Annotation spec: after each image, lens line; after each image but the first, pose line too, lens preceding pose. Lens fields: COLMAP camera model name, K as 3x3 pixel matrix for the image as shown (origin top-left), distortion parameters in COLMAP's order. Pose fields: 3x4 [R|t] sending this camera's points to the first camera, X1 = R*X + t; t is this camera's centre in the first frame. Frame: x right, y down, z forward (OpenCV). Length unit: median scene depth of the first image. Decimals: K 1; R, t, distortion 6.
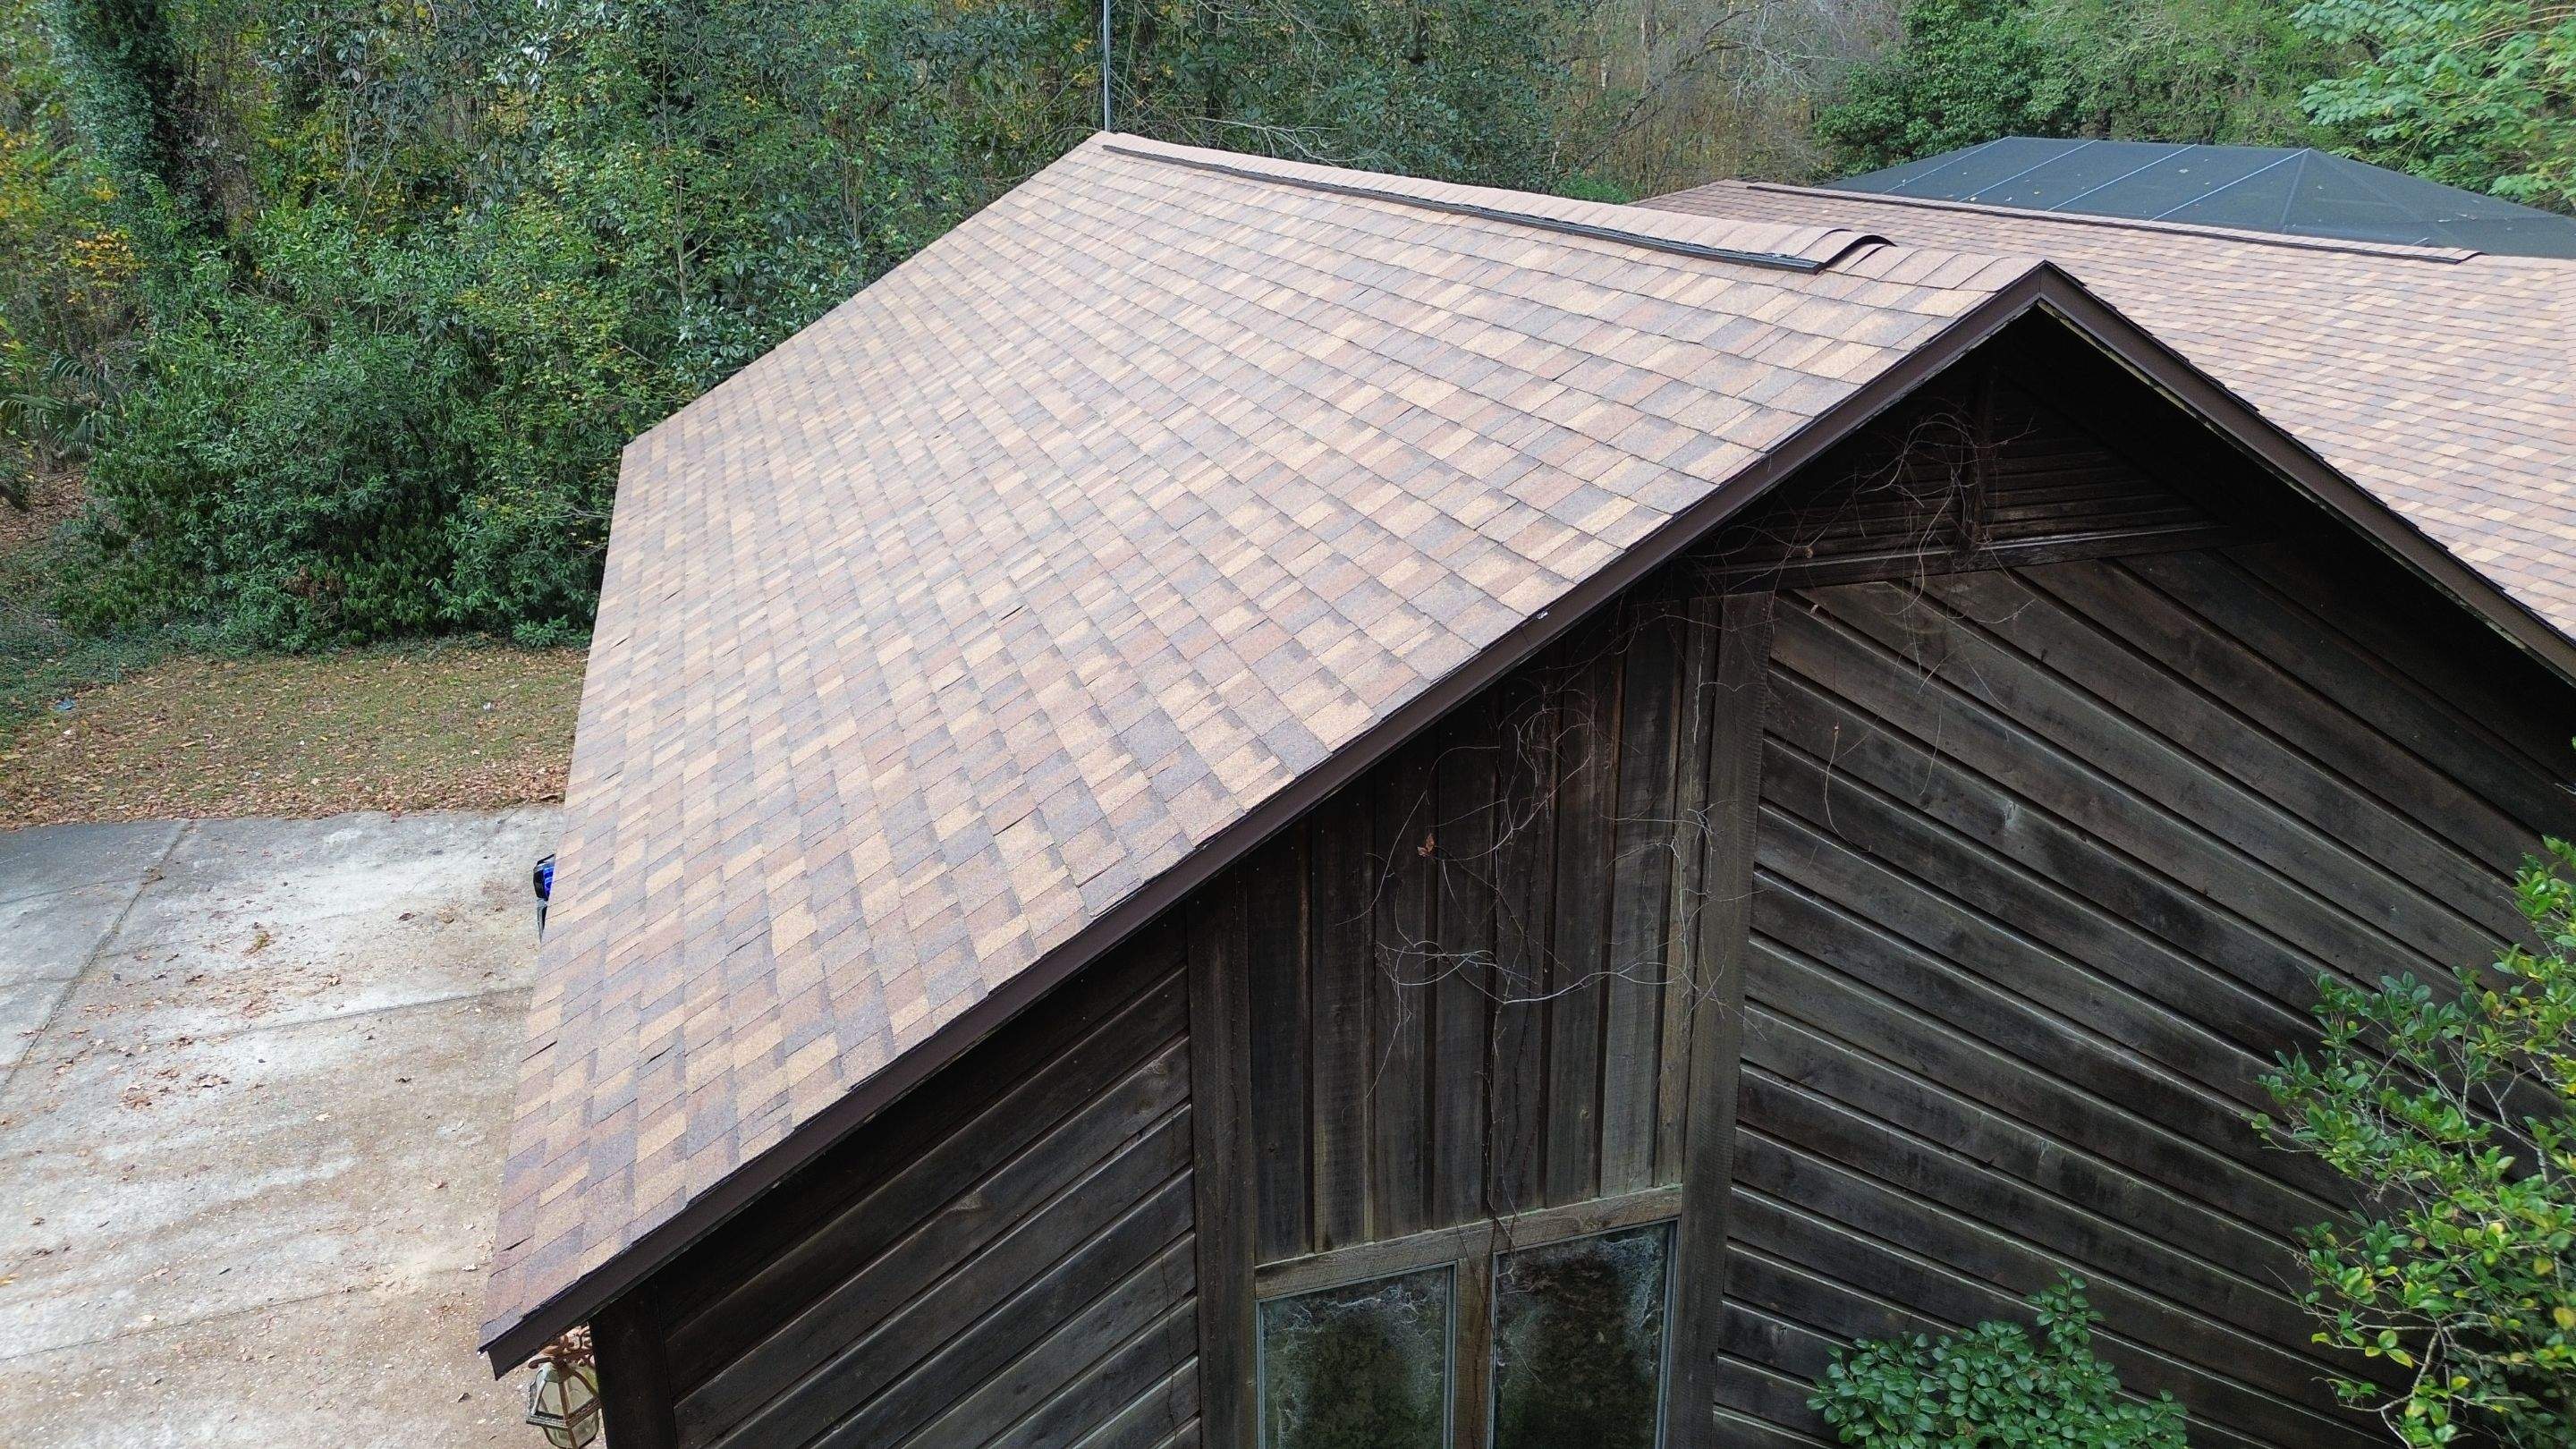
lens RADIAL K [[1816.0, 0, 1306.3], [0, 1816.0, 723.8], [0, 0, 1]] dist [0.056139, -0.052107]
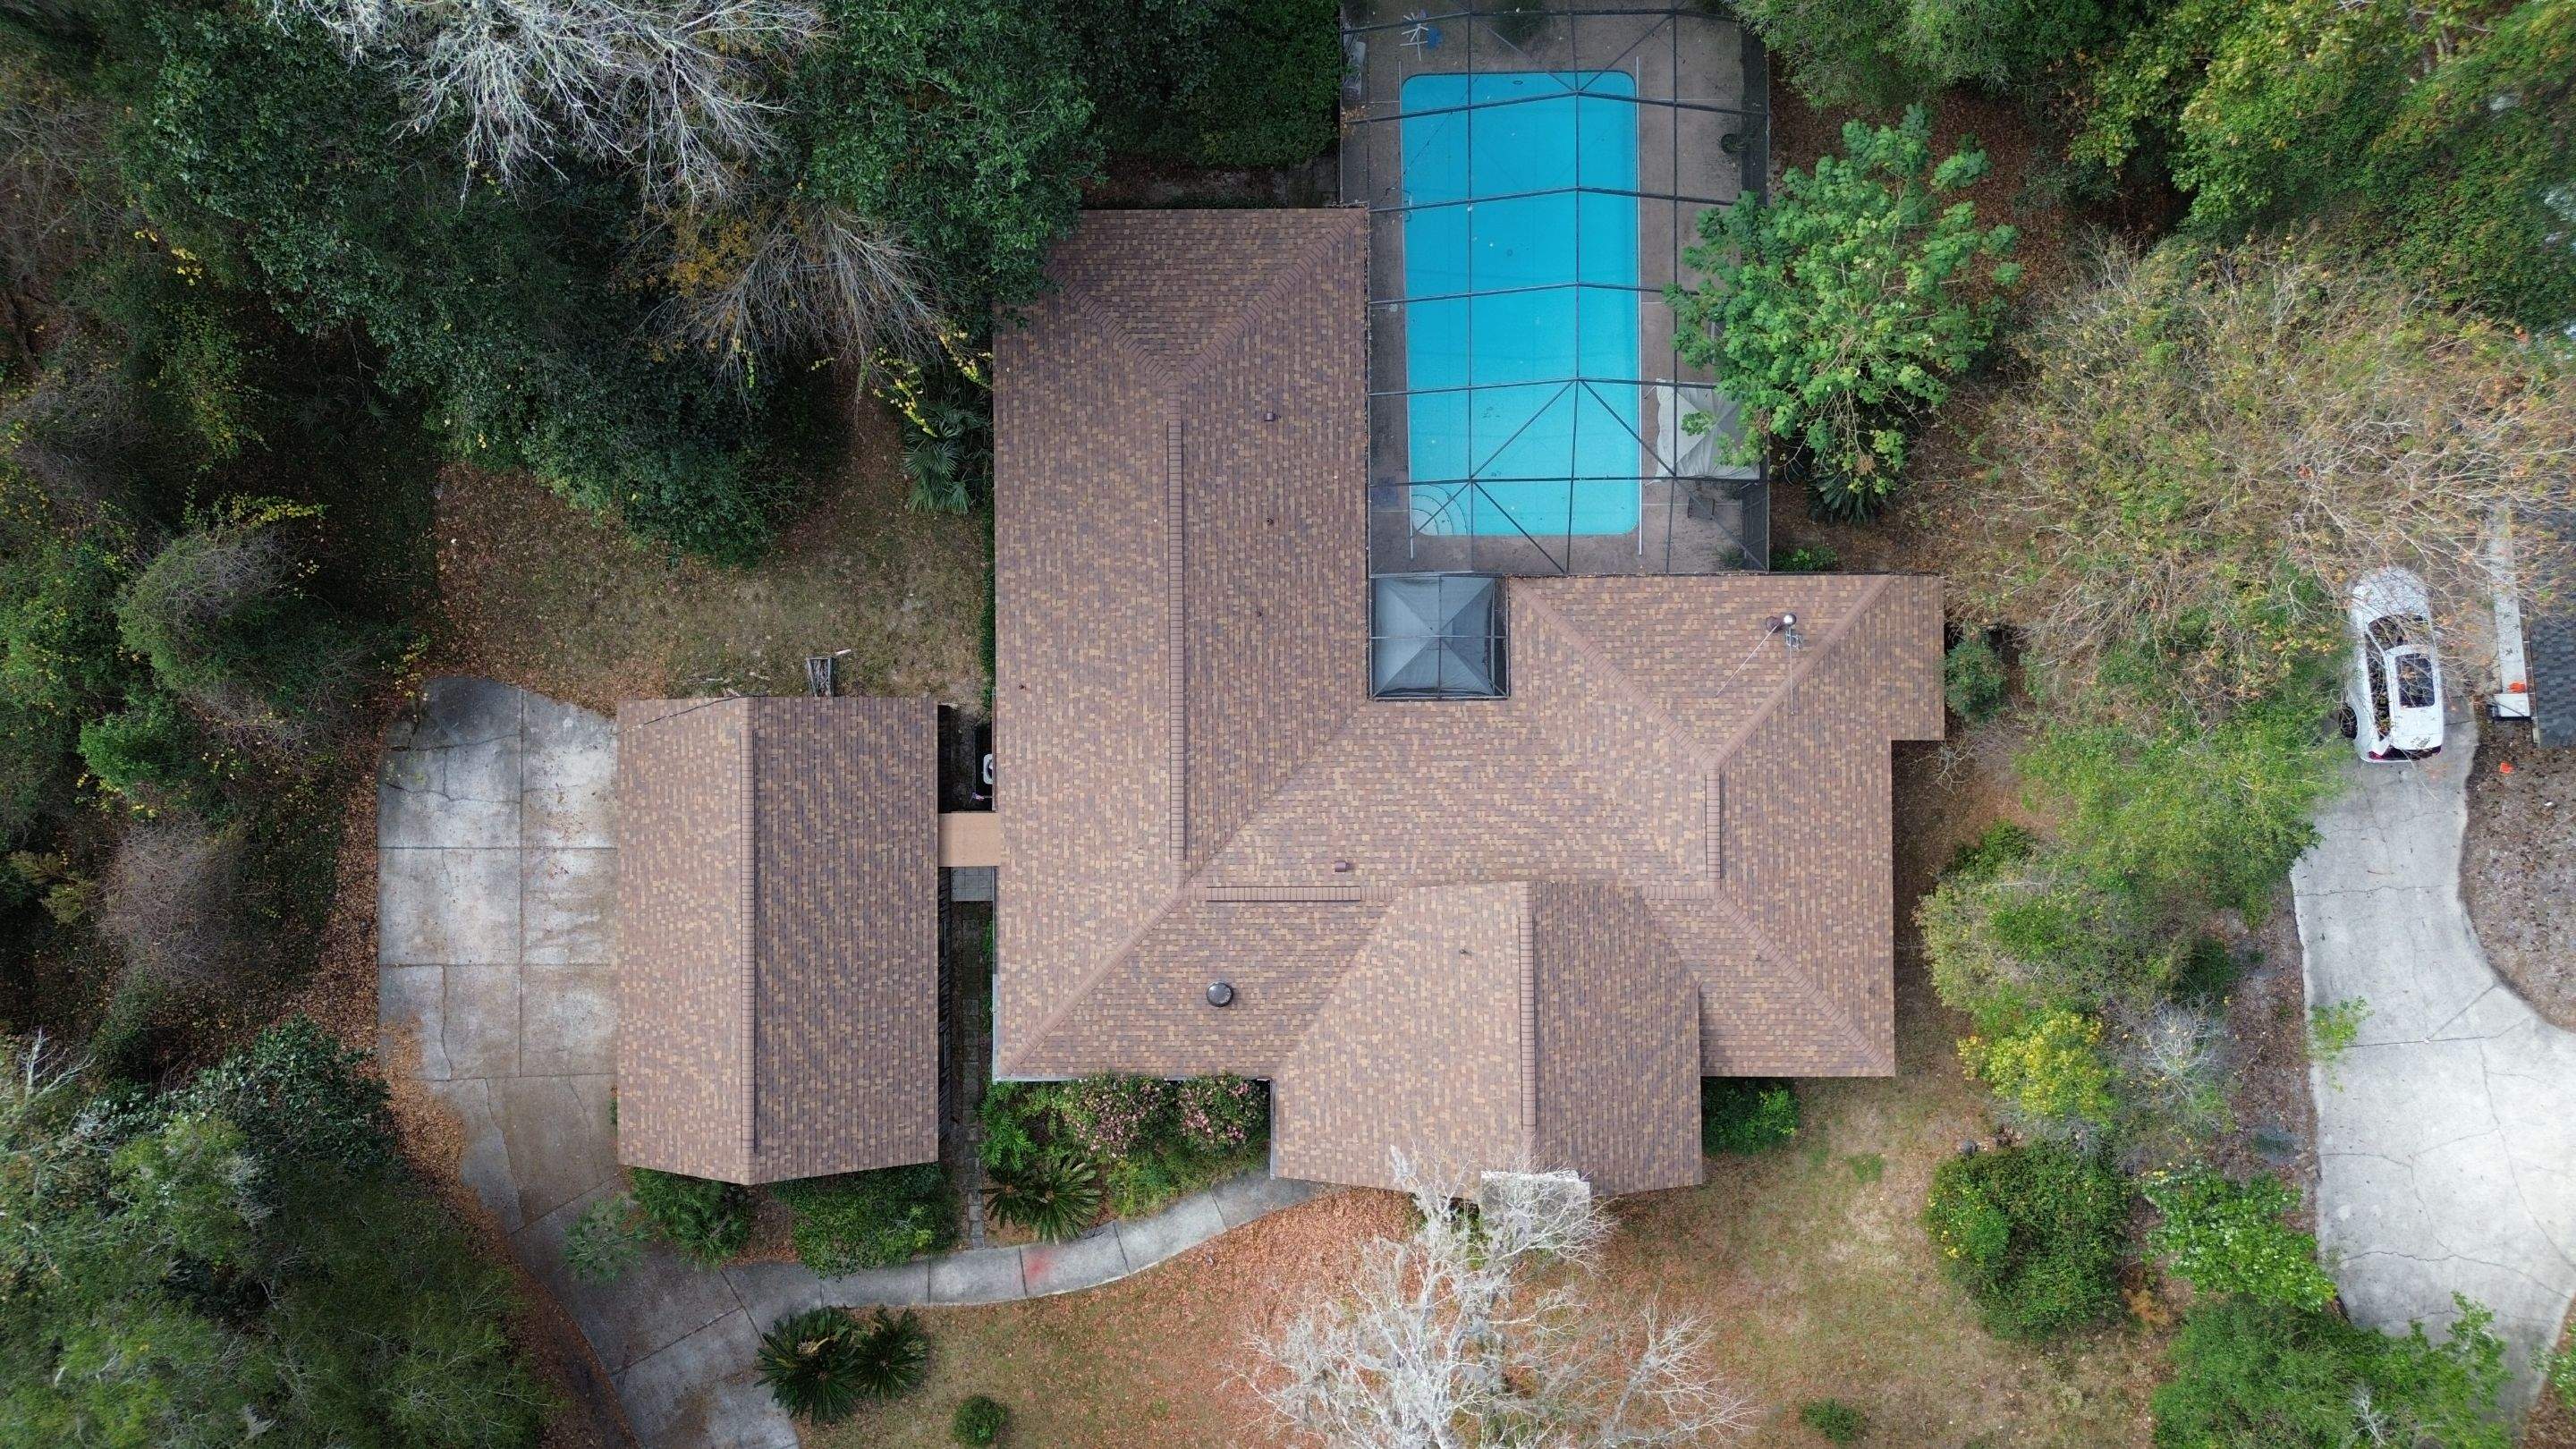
lens RADIAL K [[1816.0, 0, 1275.5], [0, 1816.0, 731.9], [0, 0, 1]] dist [0.056139, -0.052107]
pose [[0.955896, 0.293488, -0.011323, 1.683423], [-0.091416, 0.333939, 0.938151, -7.065634], [0.279117, -0.895740, 0.346040, 0.397806]]
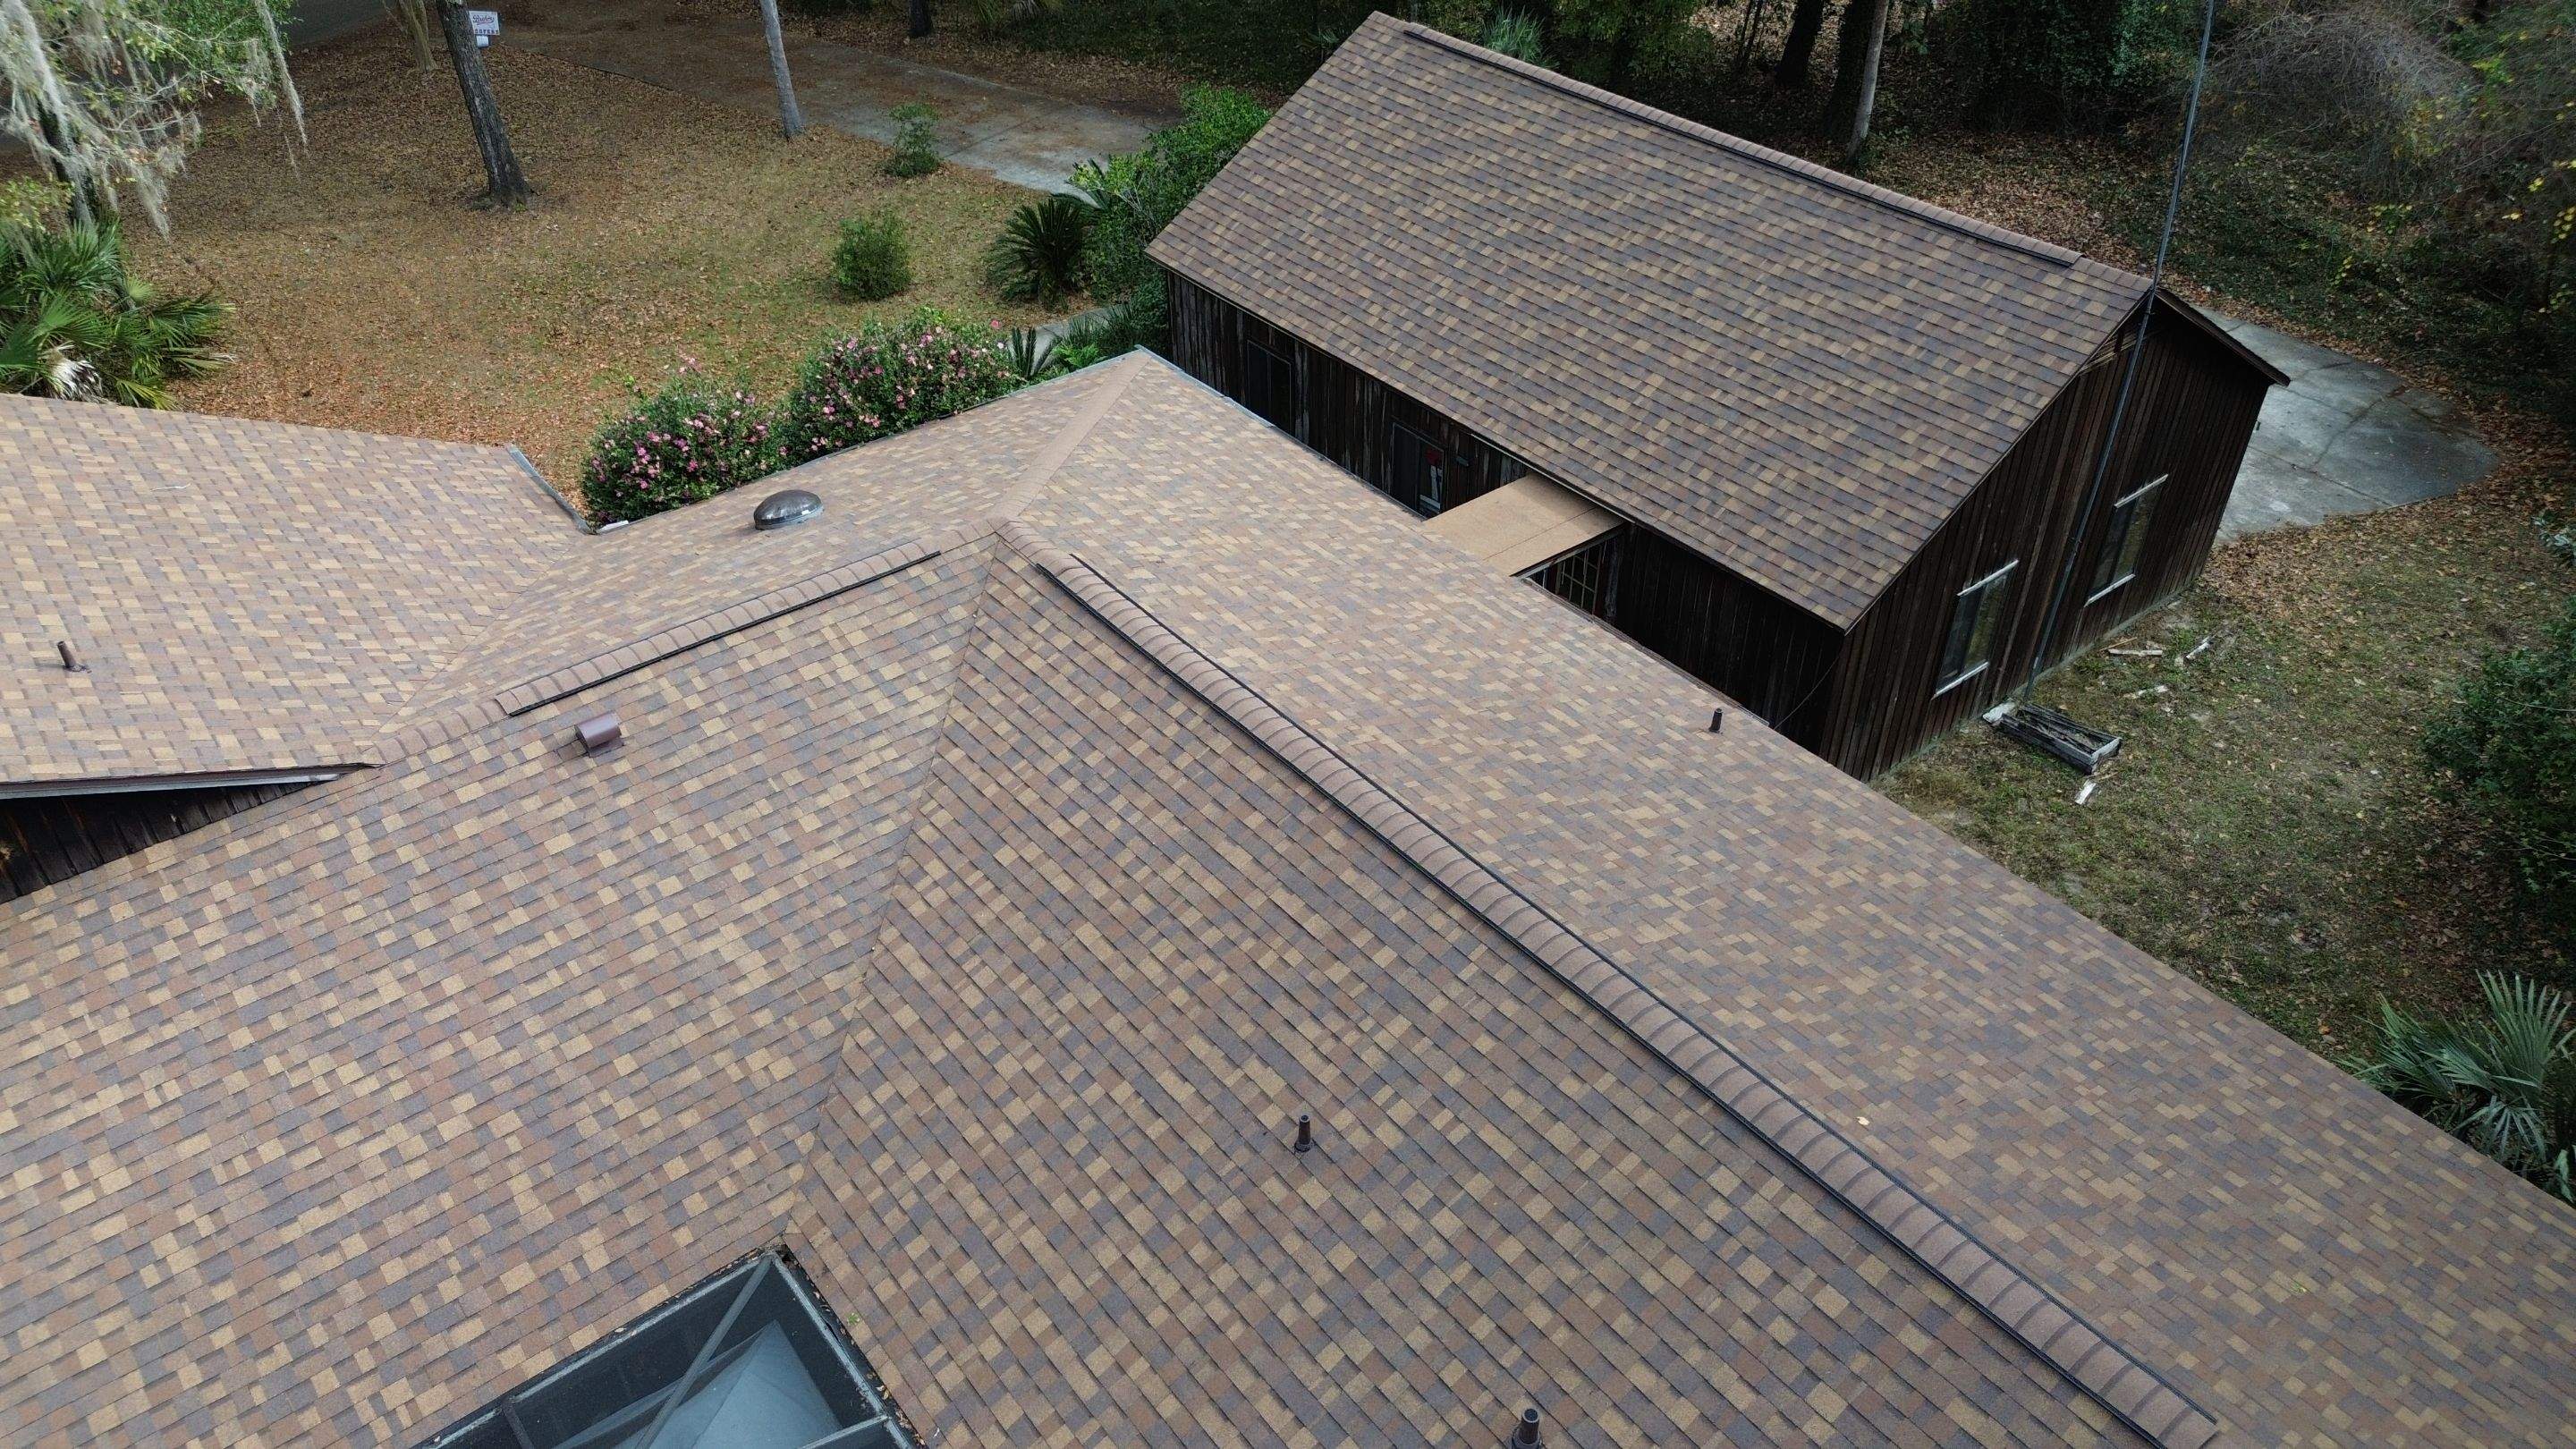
lens RADIAL K [[1816.0, 0, 1303.0], [0, 1816.0, 728.0], [0, 0, 1]] dist [0.056139, -0.052107]
pose [[-0.932610, 0.228230, -0.279551, 1.813191], [-0.111569, 0.554343, 0.824777, -2.461037], [0.343206, 0.800385, -0.491522, 3.679340]]
